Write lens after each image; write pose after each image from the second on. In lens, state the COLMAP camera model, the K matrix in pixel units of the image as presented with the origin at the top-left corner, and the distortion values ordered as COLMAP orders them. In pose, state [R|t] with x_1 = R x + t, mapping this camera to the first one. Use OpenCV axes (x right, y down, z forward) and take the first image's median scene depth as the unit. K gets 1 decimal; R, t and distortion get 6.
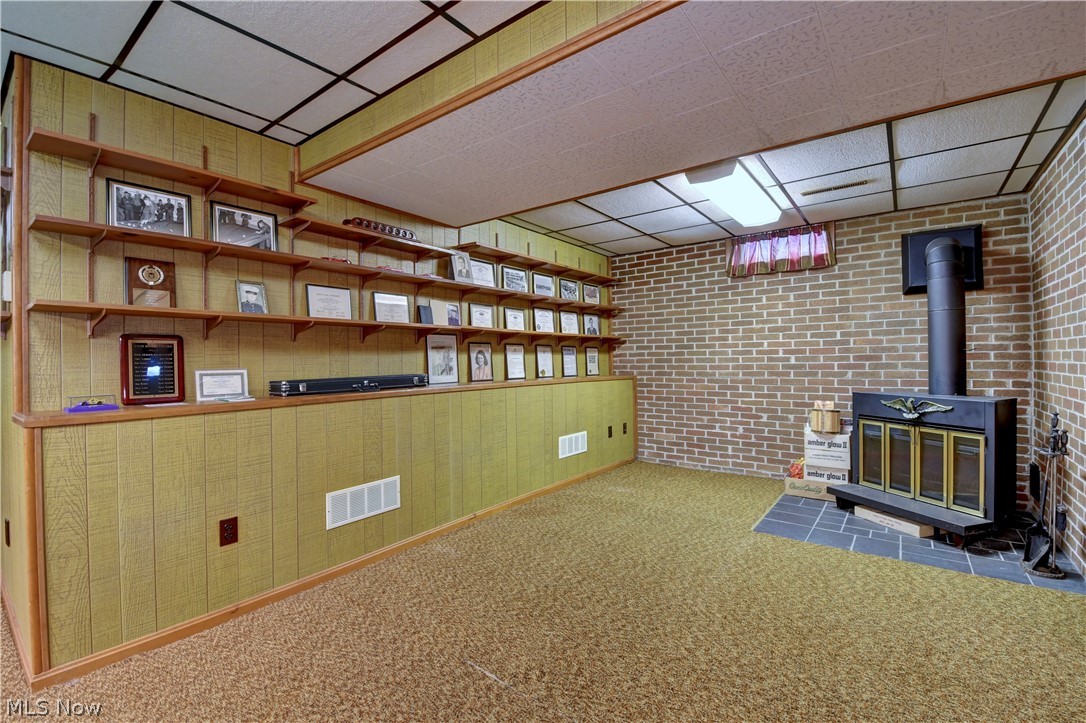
lens RADIAL K [[472.7, 0, 545.1], [0, 472.7, 363.4], [0, 0, 1]] dist [-0.021198, -0.002809]
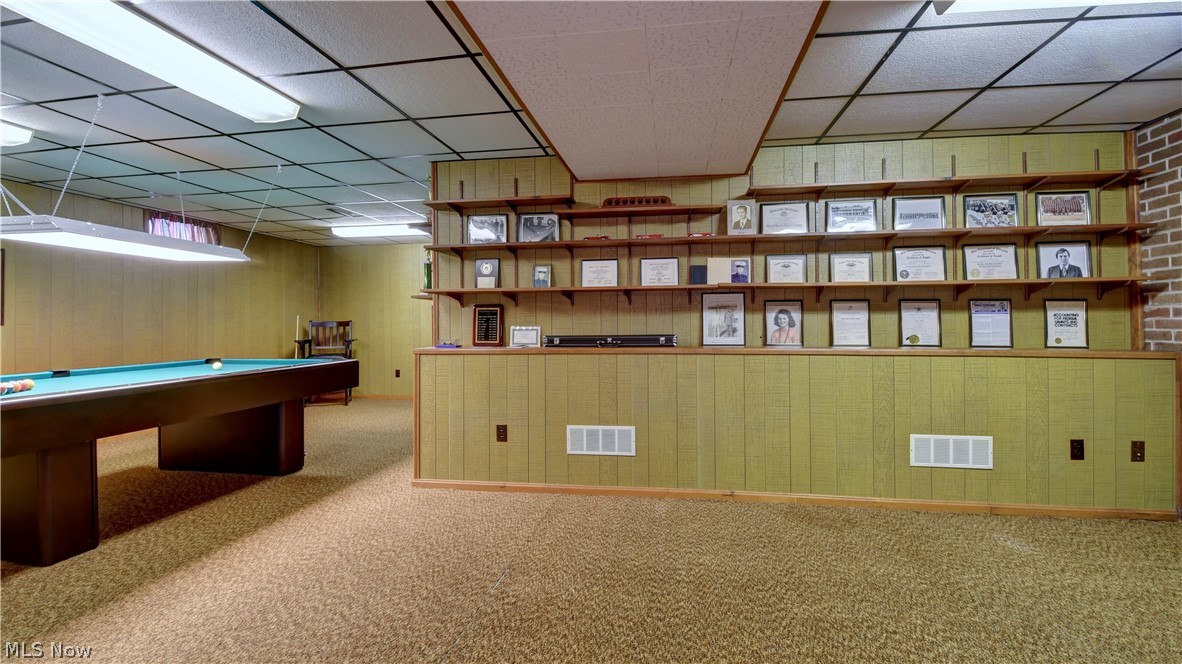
lens RADIAL K [[513.3, 0, 589.3], [0, 513.3, 322.7], [0, 0, 1]] dist [-0.012883, -0.002854]
pose [[0.463486, 0.008551, -0.886063, 0.572025], [-0.008197, 0.999952, 0.005362, -0.006522], [0.886066, 0.004777, 0.463534, 0.294613]]
